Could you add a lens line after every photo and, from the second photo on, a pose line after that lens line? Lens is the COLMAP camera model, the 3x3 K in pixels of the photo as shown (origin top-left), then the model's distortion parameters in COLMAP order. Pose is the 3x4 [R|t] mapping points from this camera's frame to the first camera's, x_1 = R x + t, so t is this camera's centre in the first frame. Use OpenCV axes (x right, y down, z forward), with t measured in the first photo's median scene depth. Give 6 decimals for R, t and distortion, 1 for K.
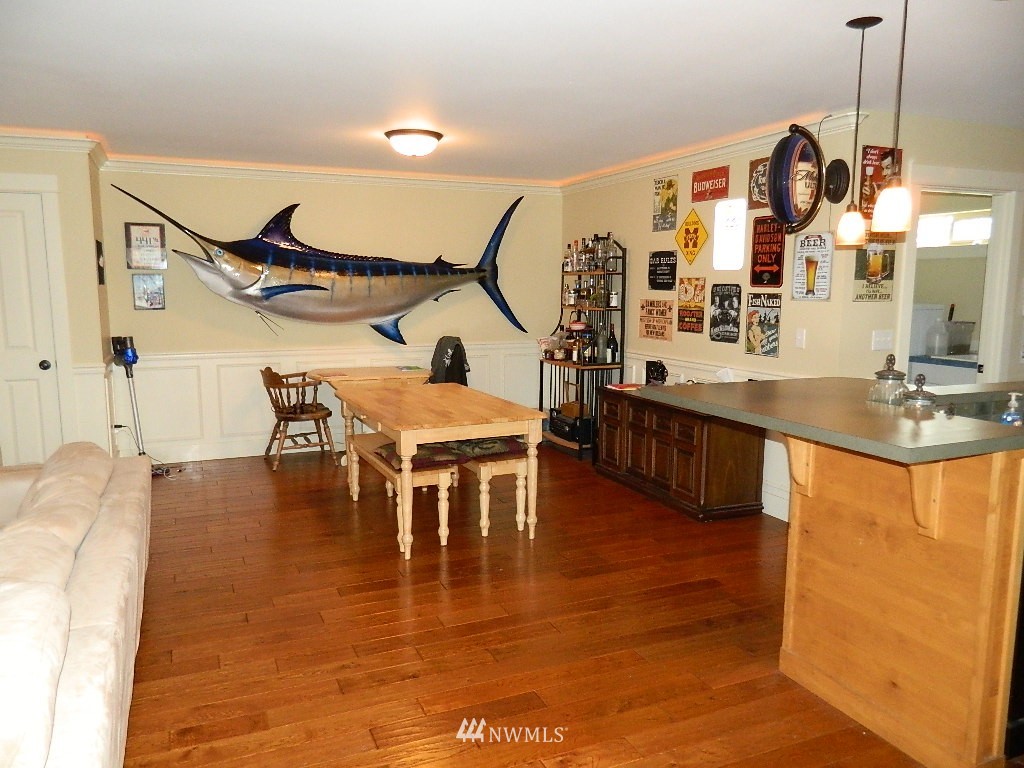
lens RADIAL K [[763.6, 0, 512.9], [0, 763.6, 381.5], [0, 0, 1]] dist [0.013868, -0.002863]
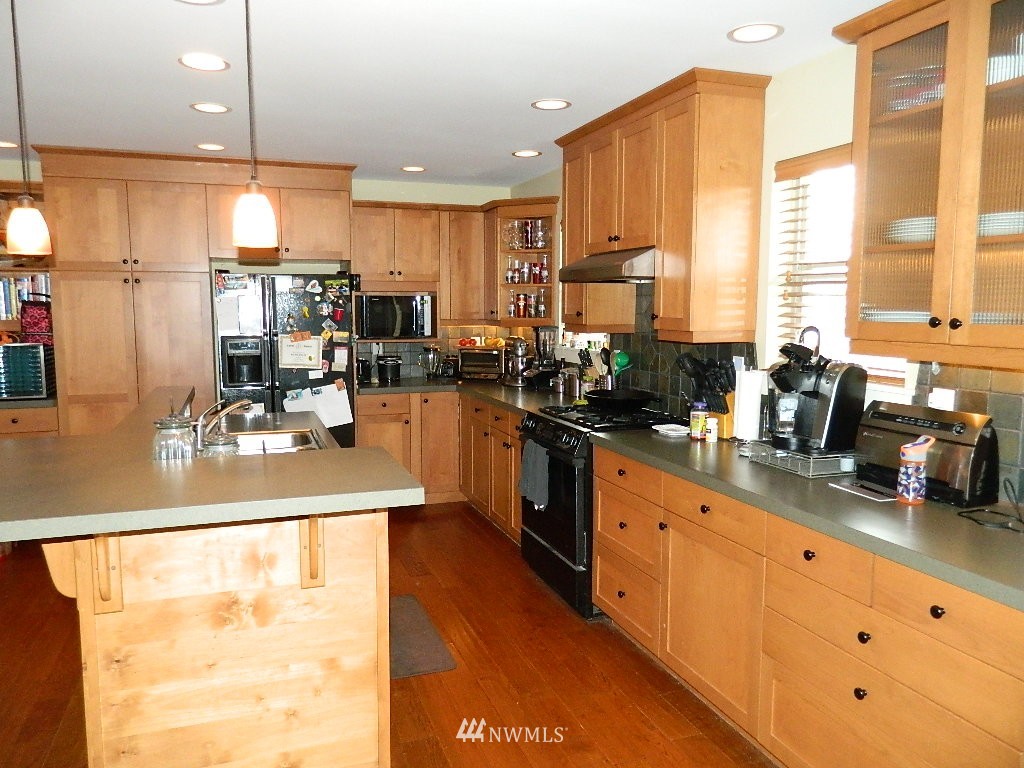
lens RADIAL K [[763.6, 0, 518.1], [0, 763.6, 385.2], [0, 0, 1]] dist [0.013868, -0.002863]
pose [[0.061503, -0.111514, 0.991858, -0.151037], [0.129042, 0.986287, 0.102886, -0.045597], [-0.989730, 0.121664, 0.075050, 0.314719]]
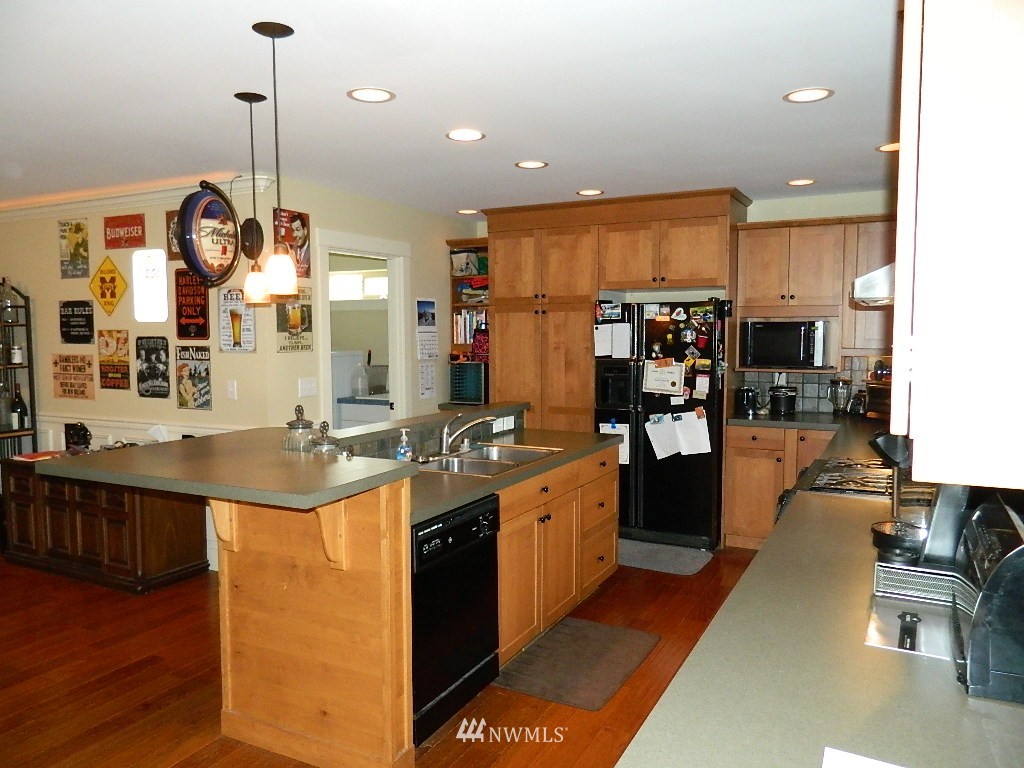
lens RADIAL K [[763.6, 0, 507.9], [0, 763.6, 383.2], [0, 0, 1]] dist [0.013868, -0.002863]
pose [[0.779279, -0.054360, 0.624315, 0.027897], [0.089215, 0.995707, -0.024661, -0.007335], [-0.620295, 0.074916, 0.780783, -0.014304]]
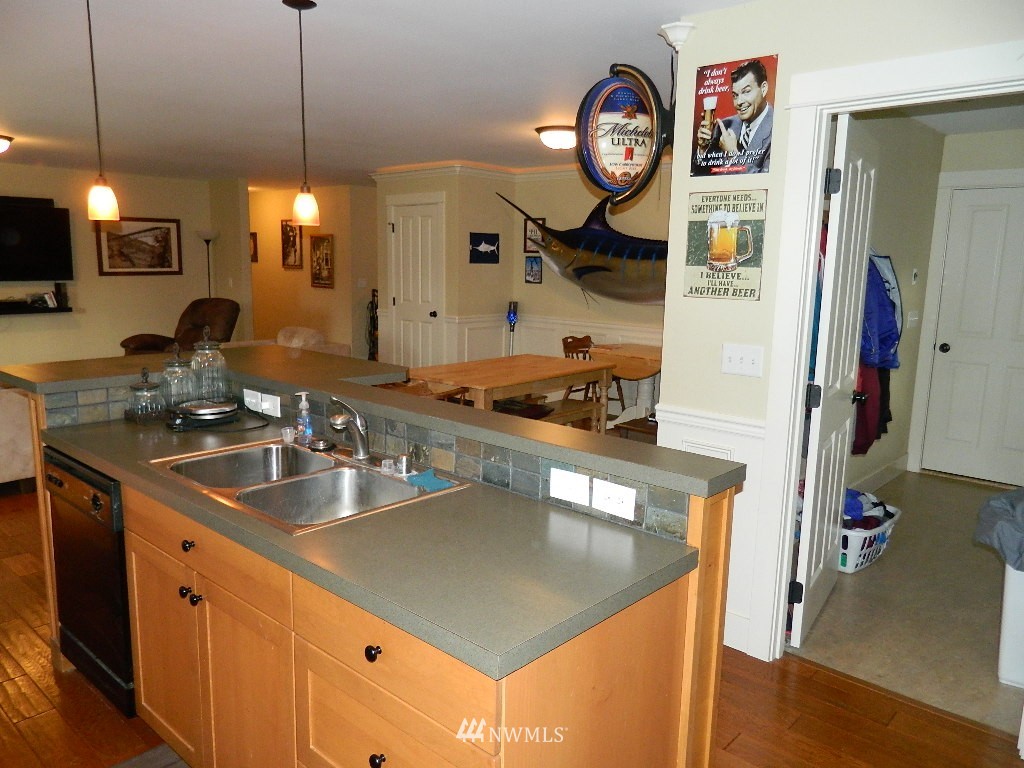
lens RADIAL K [[763.6, 0, 507.6], [0, 763.6, 385.3], [0, 0, 1]] dist [0.013868, -0.002863]
pose [[0.409194, 0.155651, -0.899074, 0.894312], [-0.138685, 0.984504, 0.107322, -0.067881], [0.901847, 0.080772, 0.424439, 0.497652]]
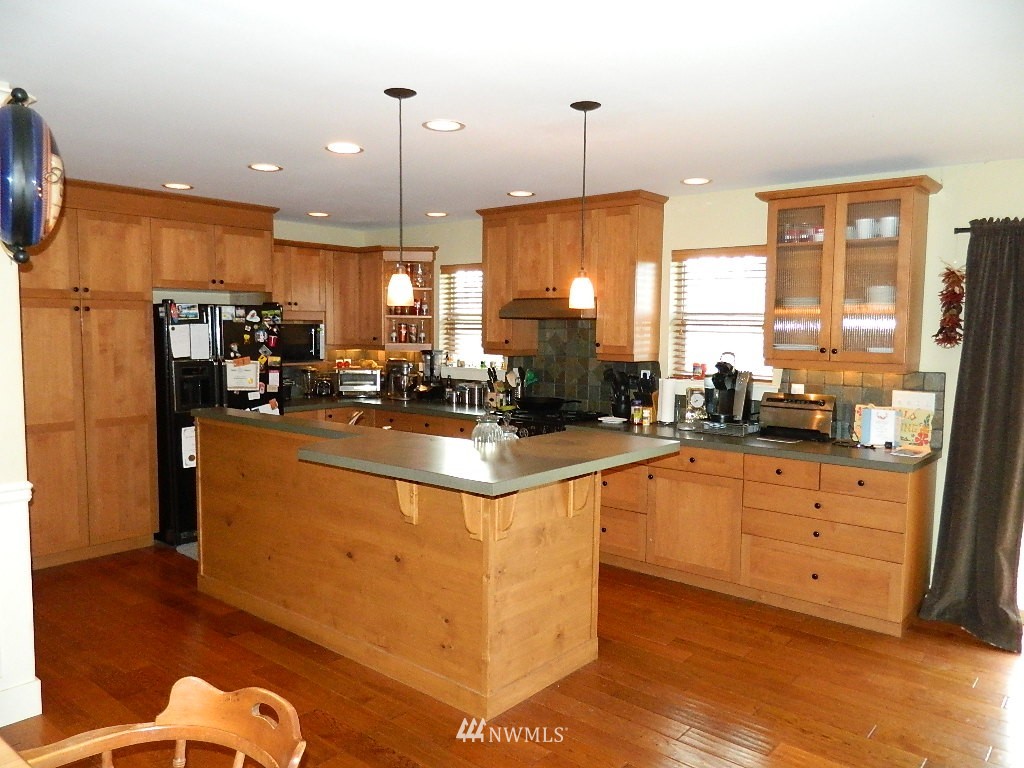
lens RADIAL K [[763.6, 0, 519.5], [0, 763.6, 385.6], [0, 0, 1]] dist [0.013868, -0.002863]
pose [[-0.447799, -0.082062, 0.890361, -0.332176], [0.101964, 0.984597, 0.142029, -0.125385], [-0.888302, 0.154385, -0.432534, 0.802271]]
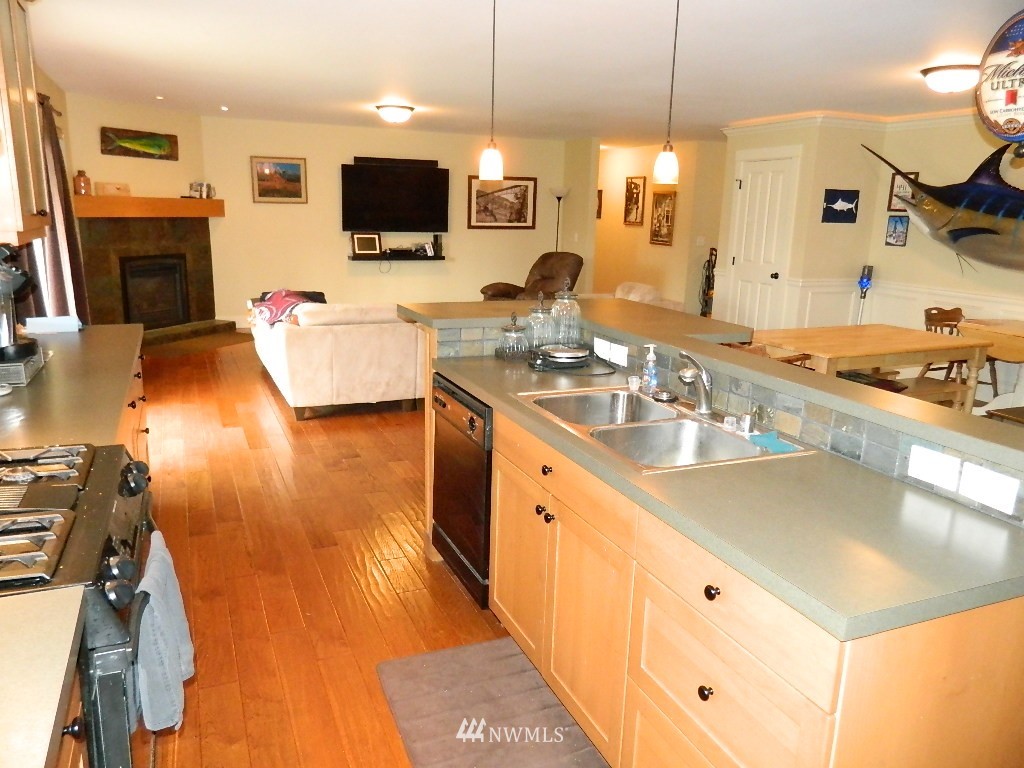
lens RADIAL K [[763.6, 0, 512.5], [0, 763.6, 385.4], [0, 0, 1]] dist [0.013868, -0.002863]
pose [[0.003702, 0.225591, -0.974215, 0.908404], [-0.161573, 0.961556, 0.222045, -0.065514], [0.986854, 0.156585, 0.040009, 0.479448]]
